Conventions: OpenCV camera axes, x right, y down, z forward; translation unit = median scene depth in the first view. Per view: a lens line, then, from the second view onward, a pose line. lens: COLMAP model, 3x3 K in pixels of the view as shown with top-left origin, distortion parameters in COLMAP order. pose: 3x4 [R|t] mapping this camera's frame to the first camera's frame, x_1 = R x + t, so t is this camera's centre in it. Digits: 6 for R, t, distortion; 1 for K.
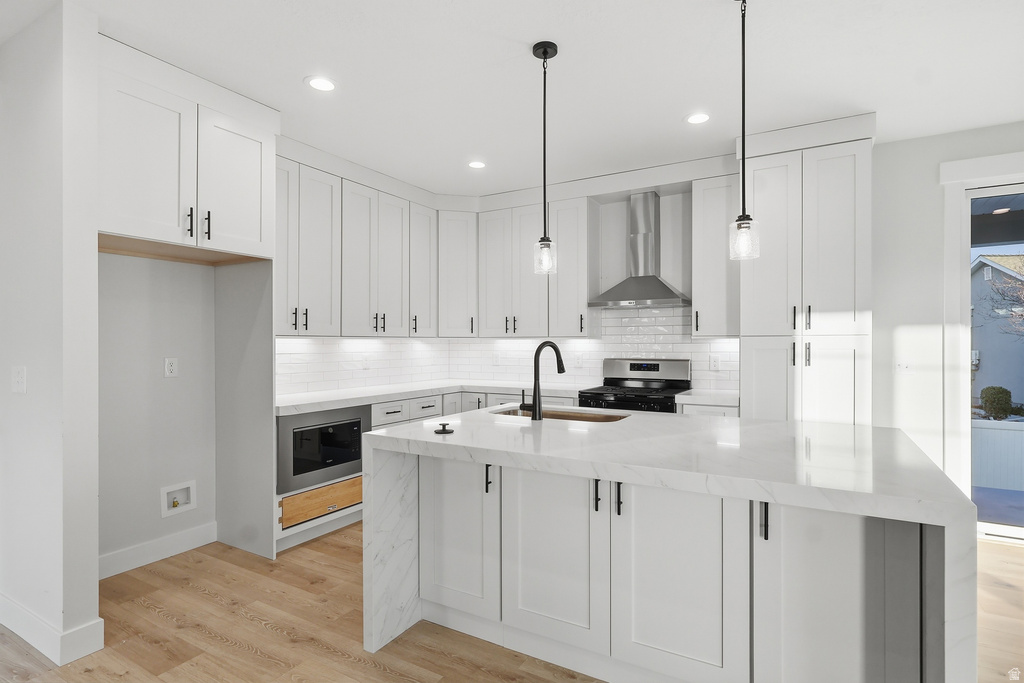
lens RADIAL K [[519.5, 0, 512.0], [0, 519.5, 341.5], [0, 0, 1]] dist [0.002165, 0.000848]
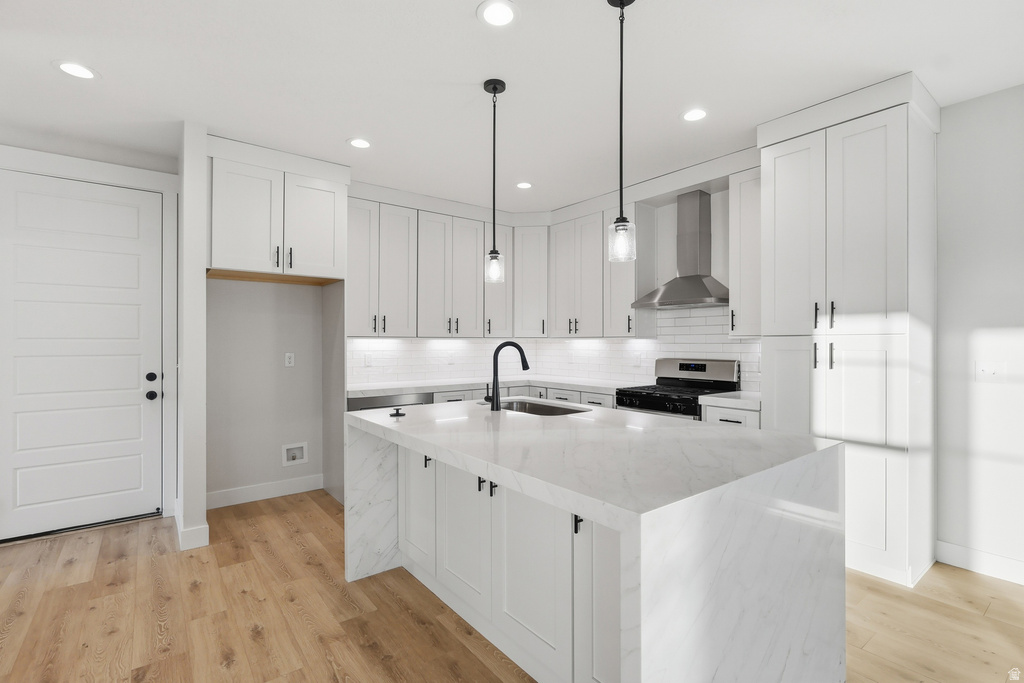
lens RADIAL K [[473.9, 0, 512.0], [0, 473.9, 341.5], [0, 0, 1]] dist [-0.001349, -0.000499]
pose [[0.928195, 0.000798, -0.372093, 0.376366], [-0.000387, 0.999999, 0.001179, -0.001432], [0.372093, -0.000950, 0.928195, 0.039619]]
